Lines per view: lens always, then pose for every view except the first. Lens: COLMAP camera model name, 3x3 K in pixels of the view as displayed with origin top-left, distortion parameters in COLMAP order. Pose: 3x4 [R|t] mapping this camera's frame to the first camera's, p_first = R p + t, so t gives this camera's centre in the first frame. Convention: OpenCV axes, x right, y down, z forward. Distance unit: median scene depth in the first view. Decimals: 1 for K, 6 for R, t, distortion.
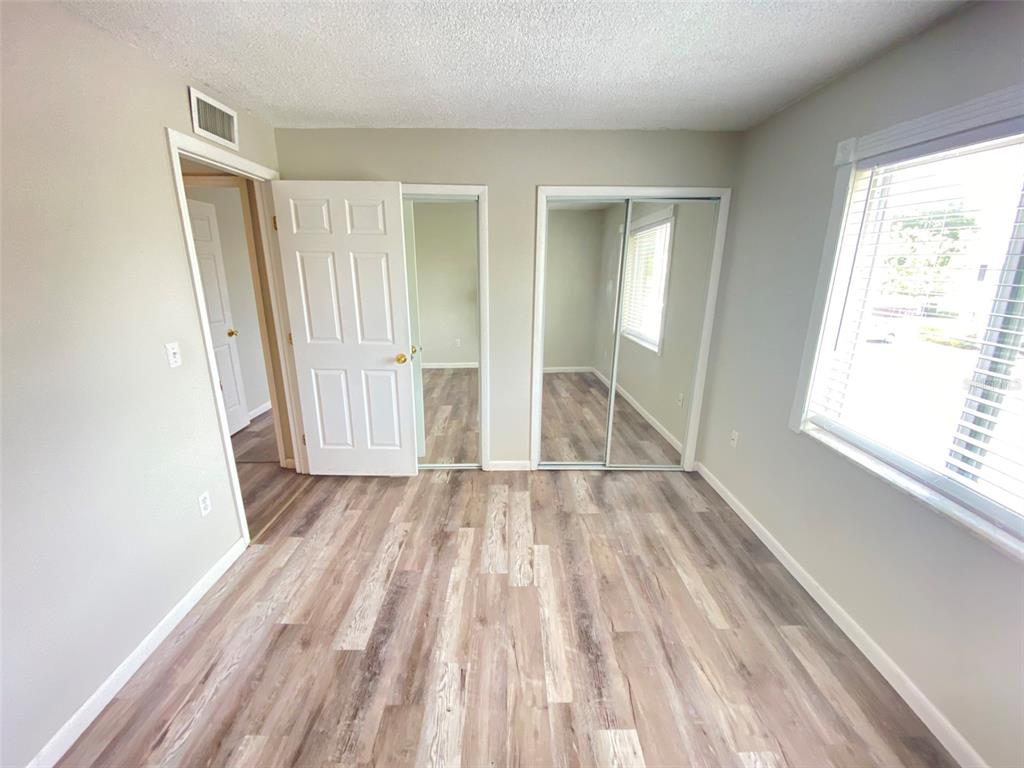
lens RADIAL K [[417.0, 0, 512.8], [0, 417.0, 382.1], [0, 0, 1]] dist [0.015759, -0.016958]
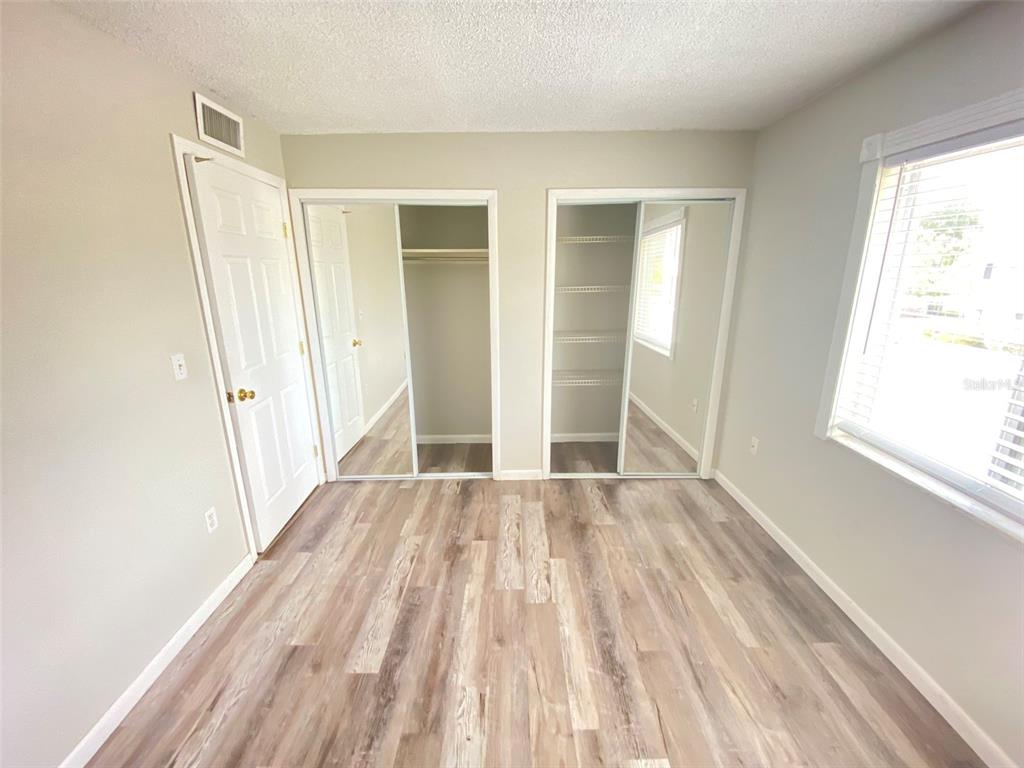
lens RADIAL K [[417.0, 0, 512.8], [0, 417.0, 382.1], [0, 0, 1]] dist [0.015759, -0.016958]
pose [[0.999892, -0.012375, -0.007918, -0.027108], [0.012275, 0.999846, -0.012571, -0.008349], [0.008072, 0.012472, 0.999890, 0.033588]]
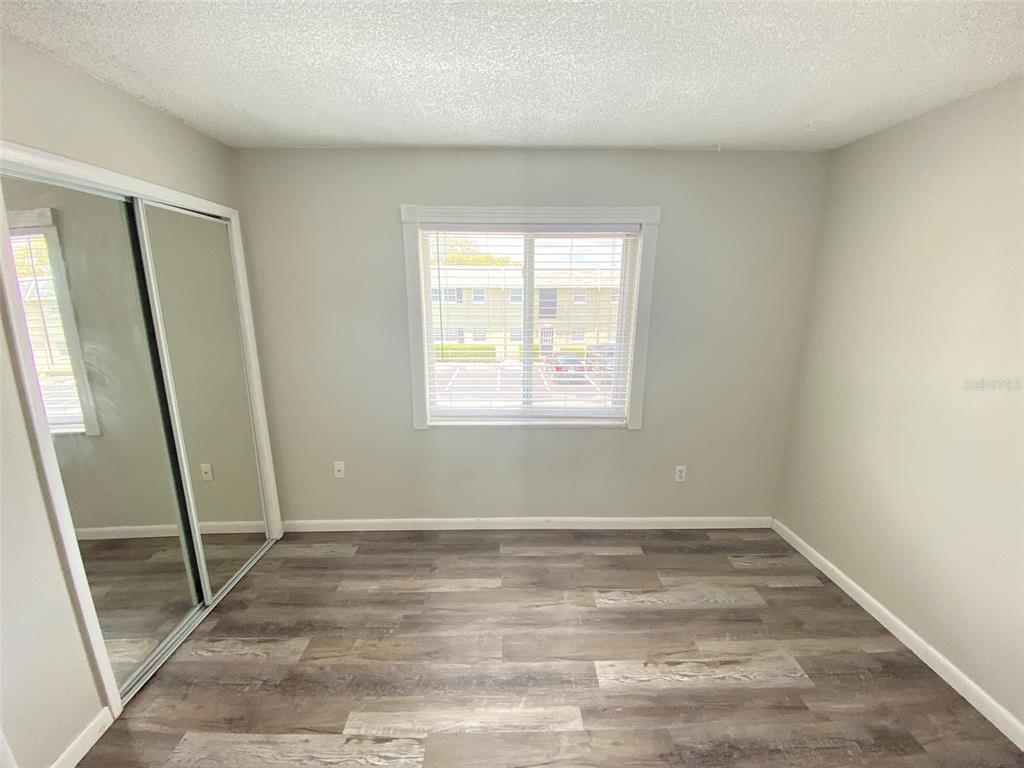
lens RADIAL K [[417.0, 0, 512.8], [0, 417.0, 382.1], [0, 0, 1]] dist [0.015759, -0.016958]
pose [[-0.012209, -0.216576, 0.976189, -0.557684], [0.266162, 0.940338, 0.211951, -0.222851], [-0.963851, 0.262412, 0.046164, 0.695686]]
